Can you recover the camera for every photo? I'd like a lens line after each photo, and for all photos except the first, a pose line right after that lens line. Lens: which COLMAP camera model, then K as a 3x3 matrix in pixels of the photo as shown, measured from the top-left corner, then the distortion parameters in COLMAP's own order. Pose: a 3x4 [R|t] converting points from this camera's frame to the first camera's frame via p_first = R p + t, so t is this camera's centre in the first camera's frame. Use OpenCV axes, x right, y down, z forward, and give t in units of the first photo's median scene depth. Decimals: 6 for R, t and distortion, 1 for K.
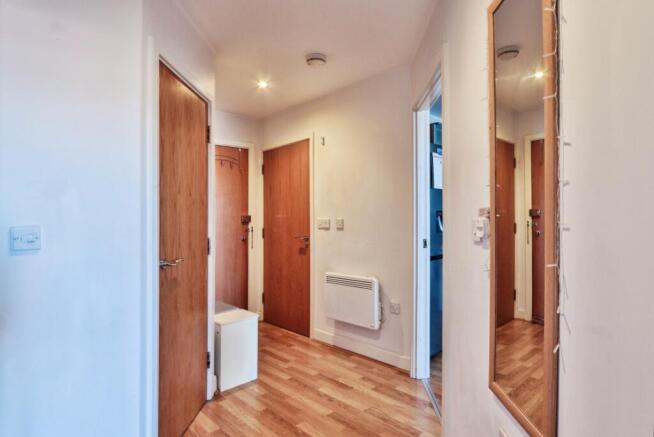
lens RADIAL K [[355.2, 0, 328.1], [0, 355.2, 218.0], [0, 0, 1]] dist [-0.013261, -0.003191]
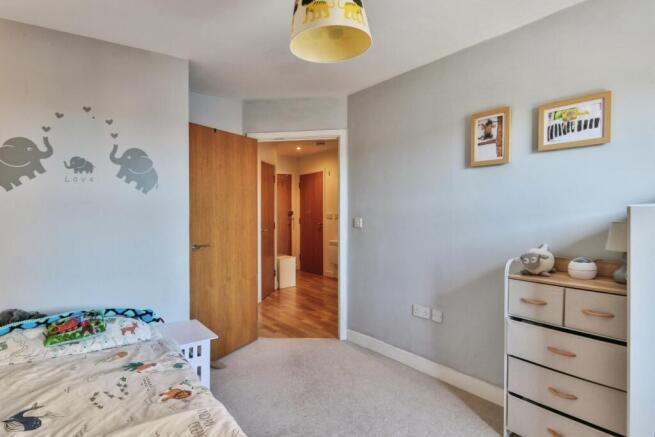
lens RADIAL K [[355.8, 0, 327.1], [0, 355.8, 218.9], [0, 0, 1]] dist [-0.013261, -0.003191]
pose [[0.992679, 0.007264, -0.120560, 0.201894], [-0.004008, 0.999621, 0.027223, -0.019842], [0.120712, -0.026540, 0.992333, -0.904607]]
